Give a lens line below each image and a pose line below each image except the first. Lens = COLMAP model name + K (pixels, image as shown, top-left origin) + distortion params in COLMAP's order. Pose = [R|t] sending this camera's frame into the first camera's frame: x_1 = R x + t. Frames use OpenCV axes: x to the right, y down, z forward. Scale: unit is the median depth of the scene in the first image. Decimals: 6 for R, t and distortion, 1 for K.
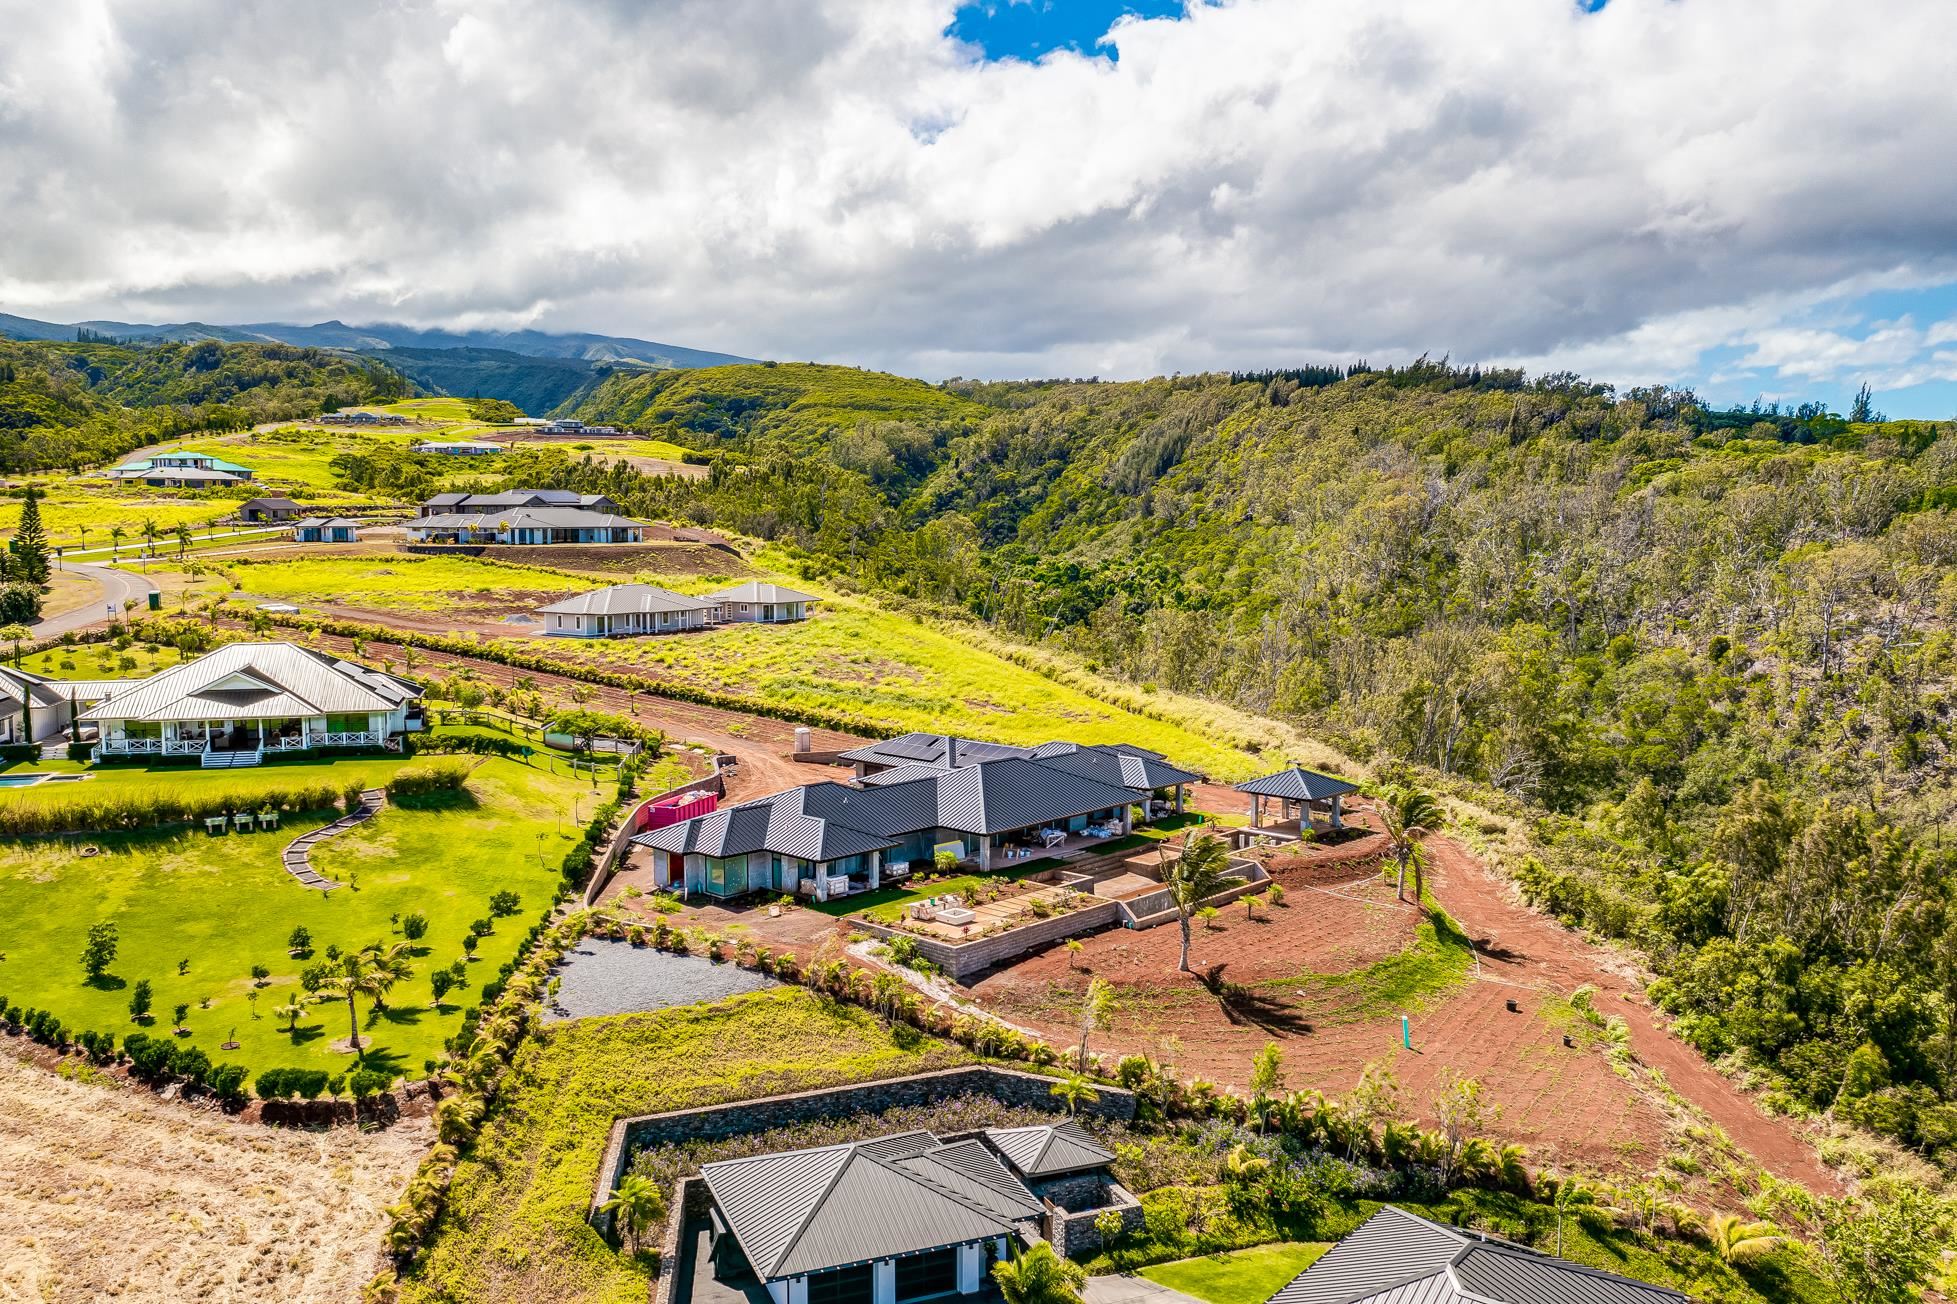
lens RADIAL K [[1619.0, 0, 978.5], [0, 1619.0, 652.0], [0, 0, 1]] dist [-0.007935, -0.006554]
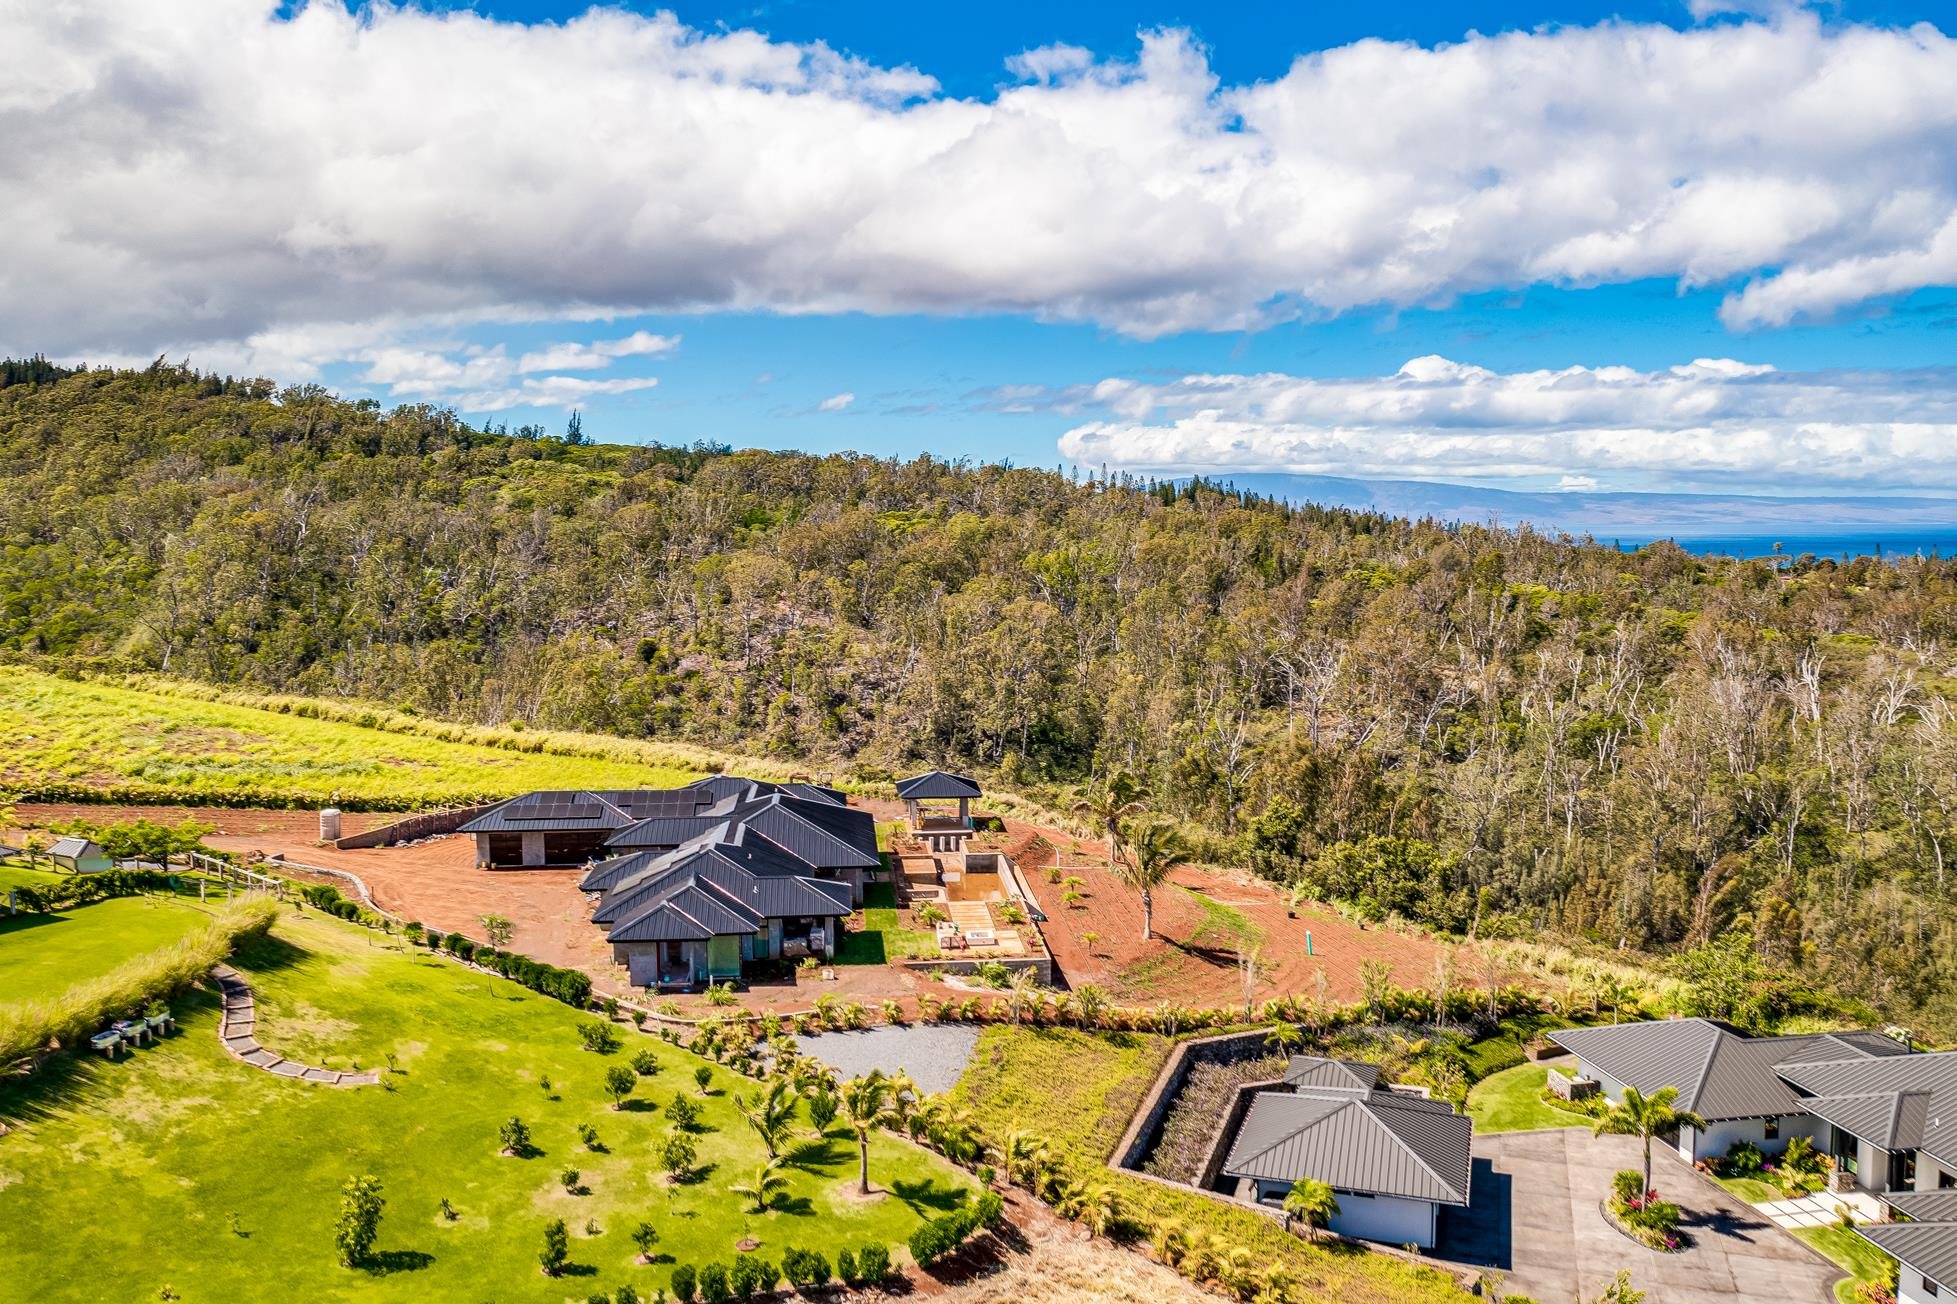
lens RADIAL K [[1608.7, 0, 978.7], [0, 1608.7, 732.5], [0, 0, 1]] dist [-0.006125, -0.019665]
pose [[0.632253, -0.103738, 0.767786, -0.263071], [0.068672, 0.994598, 0.077834, -0.016819], [-0.771713, 0.003514, 0.635962, 0.108906]]
